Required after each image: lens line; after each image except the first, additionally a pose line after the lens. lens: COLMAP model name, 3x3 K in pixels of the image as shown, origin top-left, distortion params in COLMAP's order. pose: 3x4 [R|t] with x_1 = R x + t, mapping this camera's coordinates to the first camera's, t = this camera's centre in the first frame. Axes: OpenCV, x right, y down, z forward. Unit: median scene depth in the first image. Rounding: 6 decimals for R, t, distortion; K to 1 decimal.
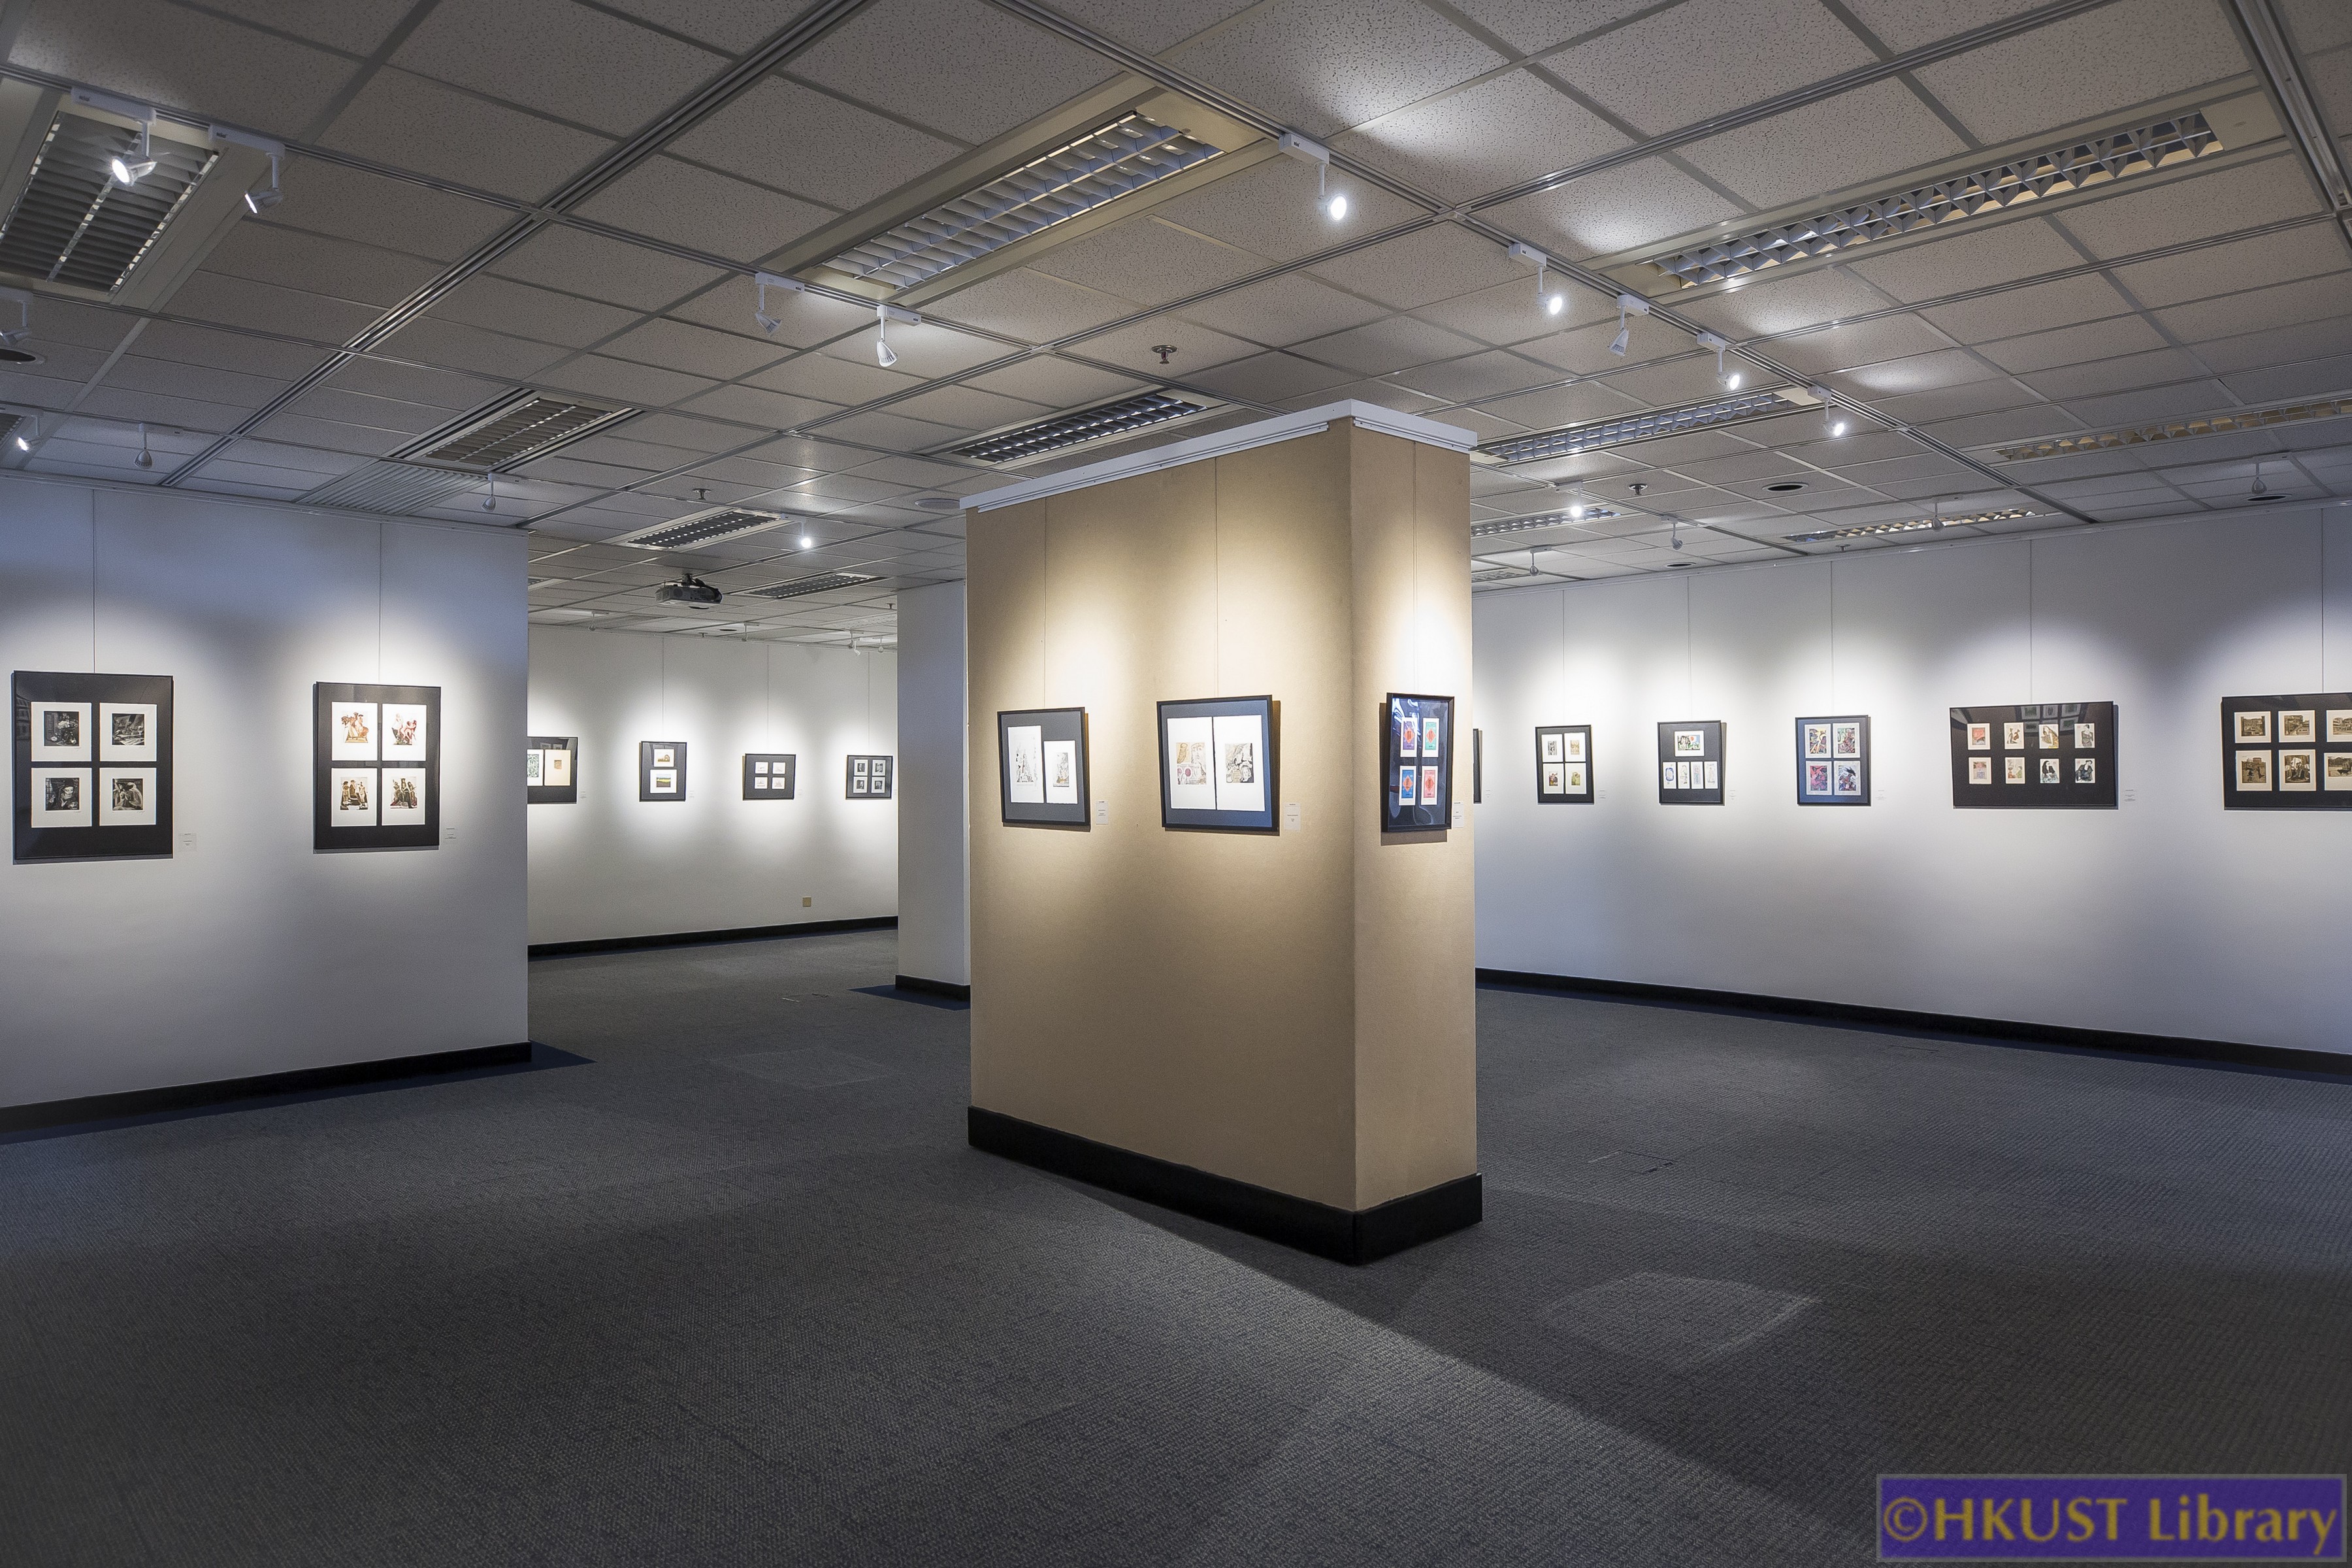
lens RADIAL K [[1459.0, 0, 1175.5], [0, 1459.0, 780.1], [0, 0, 1]] dist [-0.004626, -0.000883]
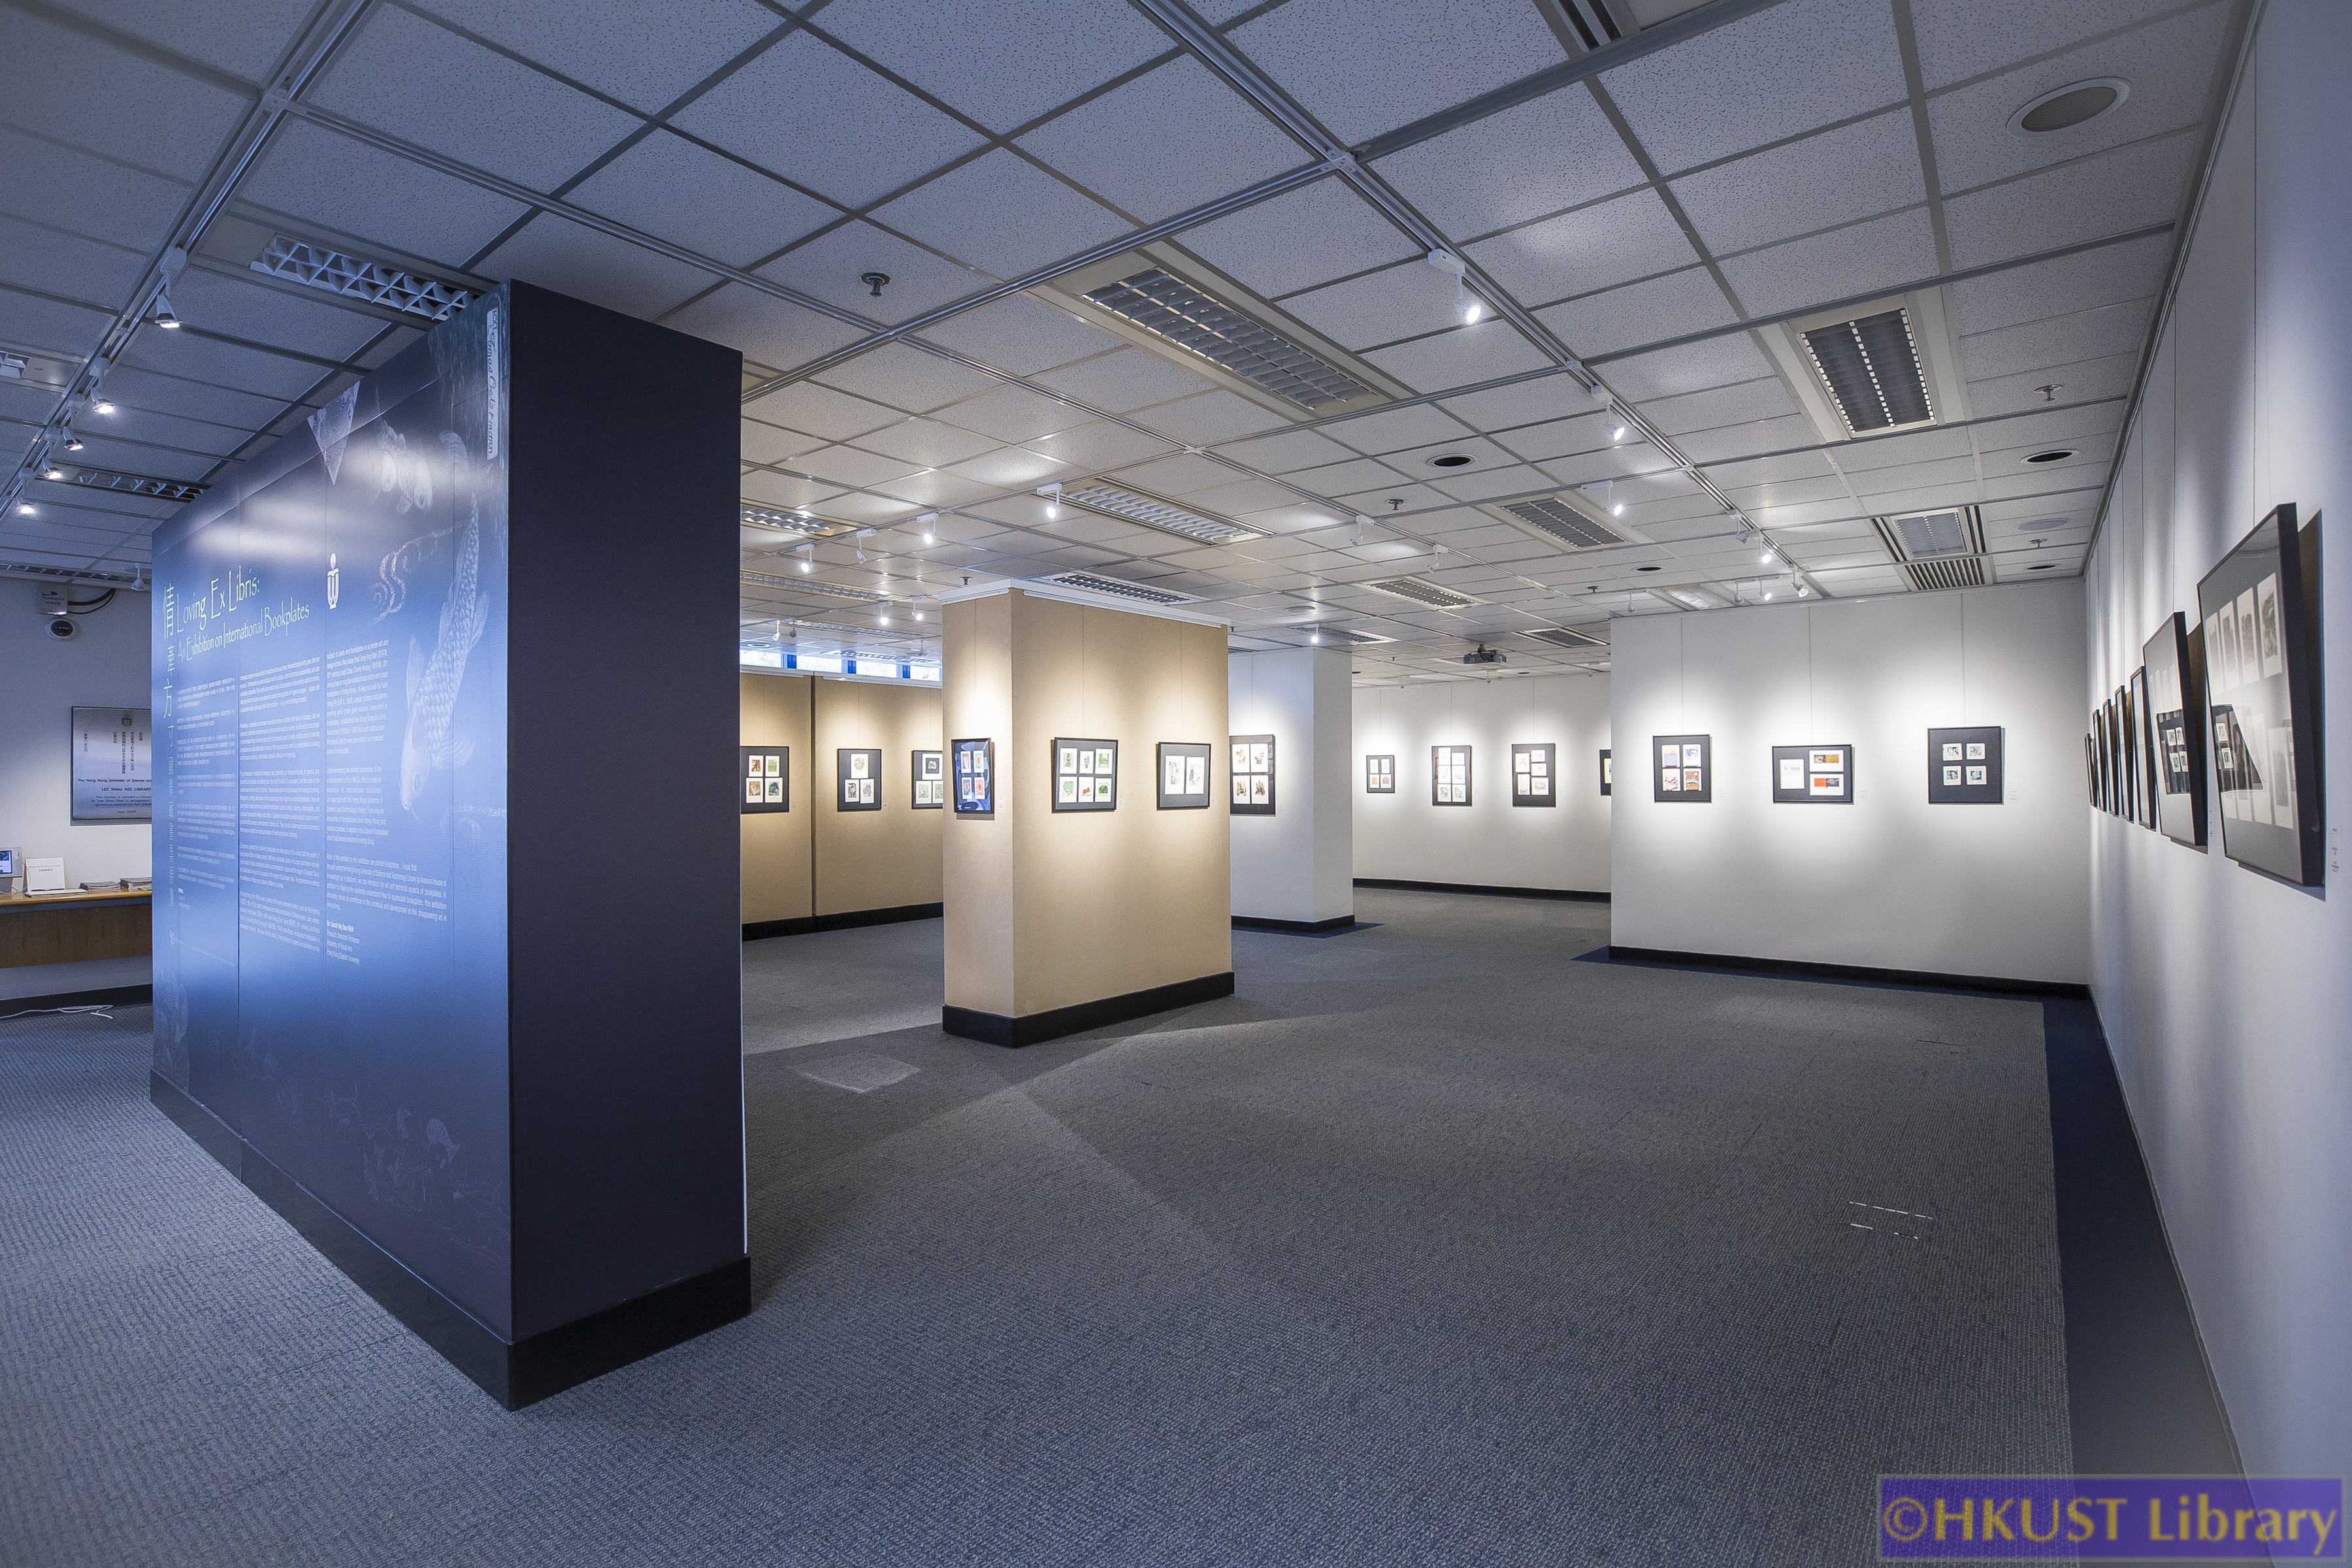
lens RADIAL K [[1110.2, 0, 1152.2], [0, 1110.2, 778.9], [0, 0, 1]] dist [-0.025186, 0.001153]
pose [[0.105449, -0.000405, -0.994425, 1.564163], [0.008343, 0.999965, 0.000477, -0.006783], [0.994390, -0.008346, 0.105449, 1.070981]]
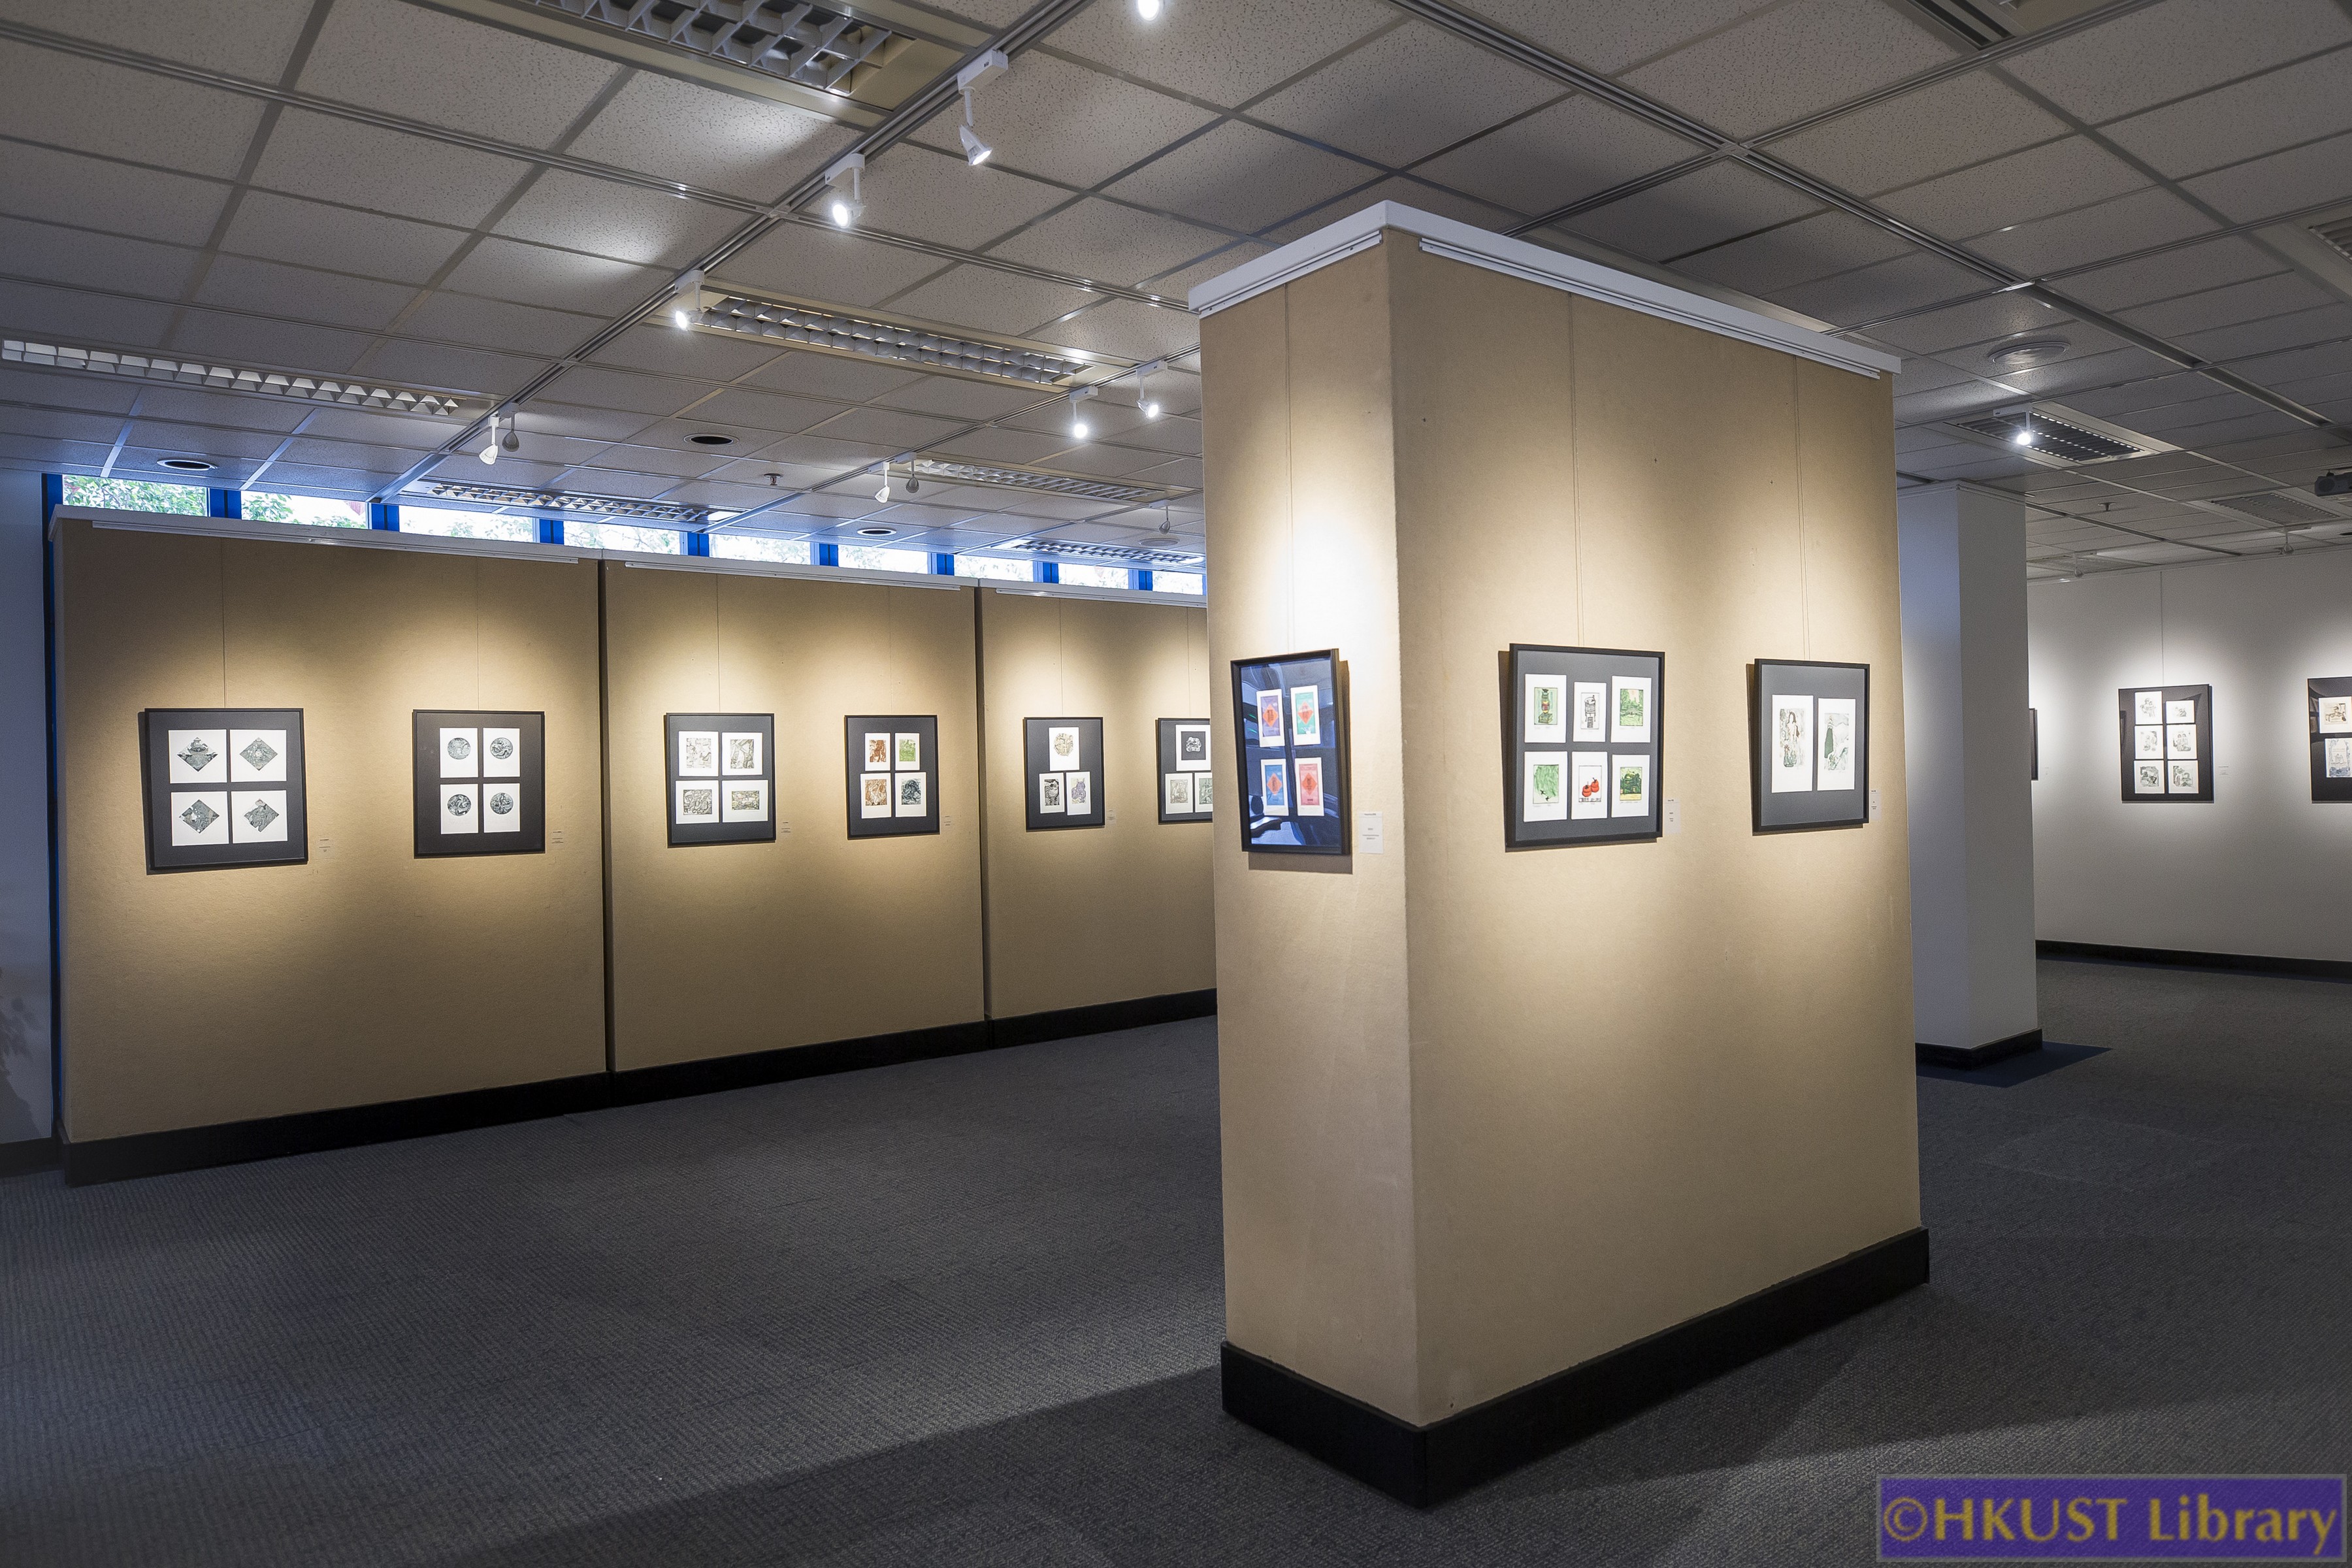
lens RADIAL K [[1500.3, 0, 1176.0], [0, 1500.3, 784.0], [0, 0, 1]] dist [-0.002783, -0.000159]
pose [[-0.105081, 0.009405, -0.994419, 0.868847], [0.028010, 0.999587, 0.006494, -0.003872], [0.994069, -0.027171, -0.105301, 1.015152]]
